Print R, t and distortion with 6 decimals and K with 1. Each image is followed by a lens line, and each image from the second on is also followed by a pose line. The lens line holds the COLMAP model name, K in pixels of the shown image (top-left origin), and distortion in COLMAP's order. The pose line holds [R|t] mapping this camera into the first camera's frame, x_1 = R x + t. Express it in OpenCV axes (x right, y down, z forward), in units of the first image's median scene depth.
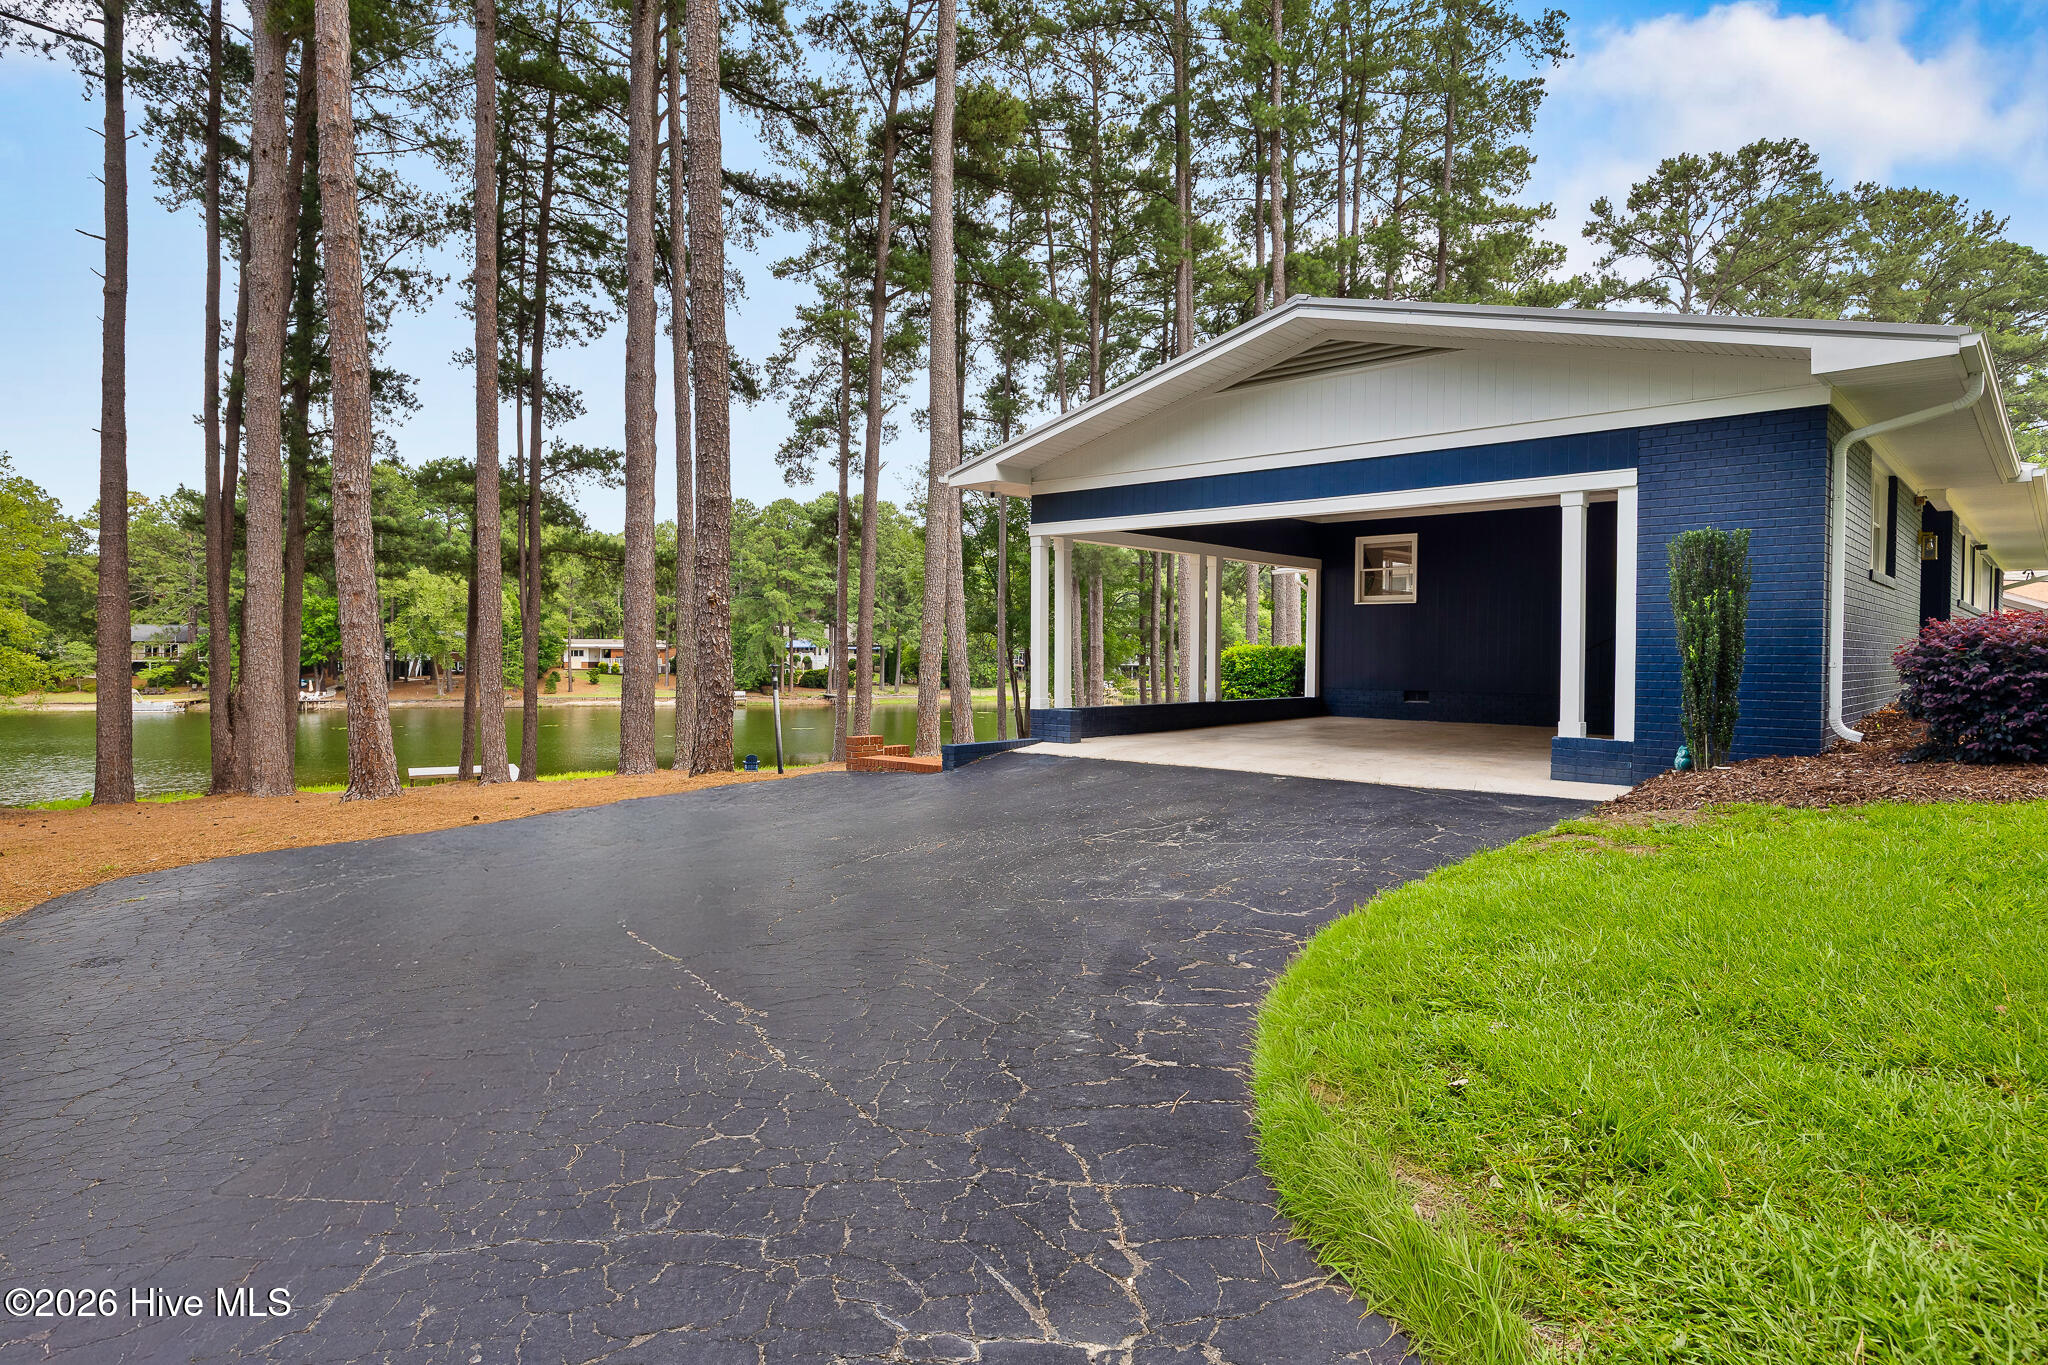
lens RADIAL K [[1147.8, 0, 1023.3], [0, 1147.8, 678.2], [0, 0, 1]] dist [-0.001607, -0.000696]
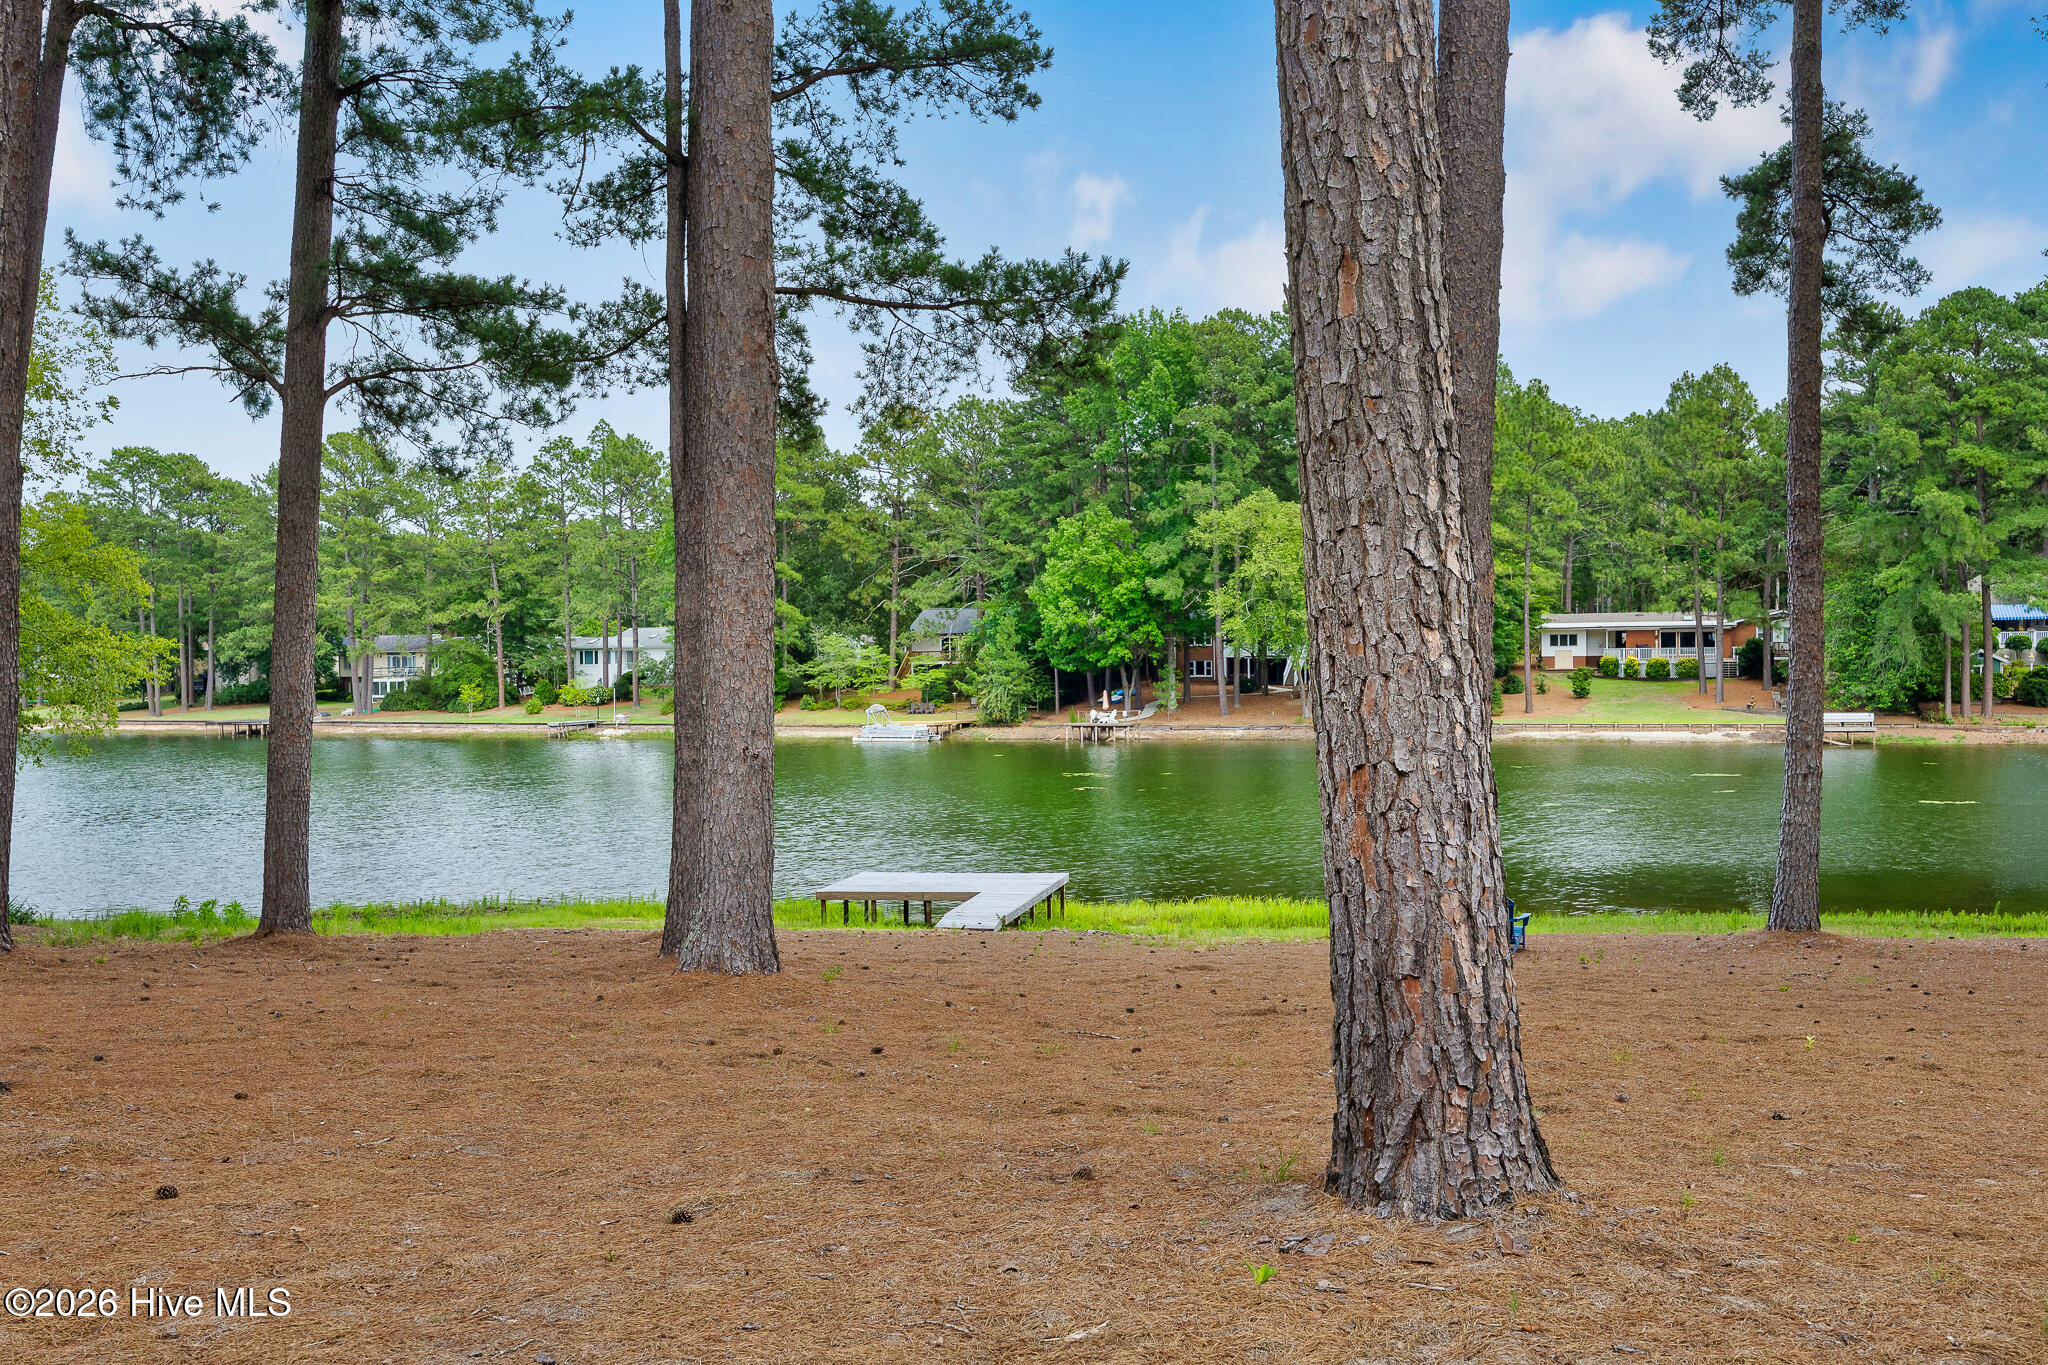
lens RADIAL K [[1956.6, 0, 1066.8], [0, 1956.6, 681.9], [0, 0, 1]] dist [0.004445, 0.006044]
pose [[0.770135, -0.005941, -0.637853, 0.011736], [0.002391, 0.999976, -0.006426, 0.003297], [0.637876, 0.003424, 0.770131, 0.184463]]
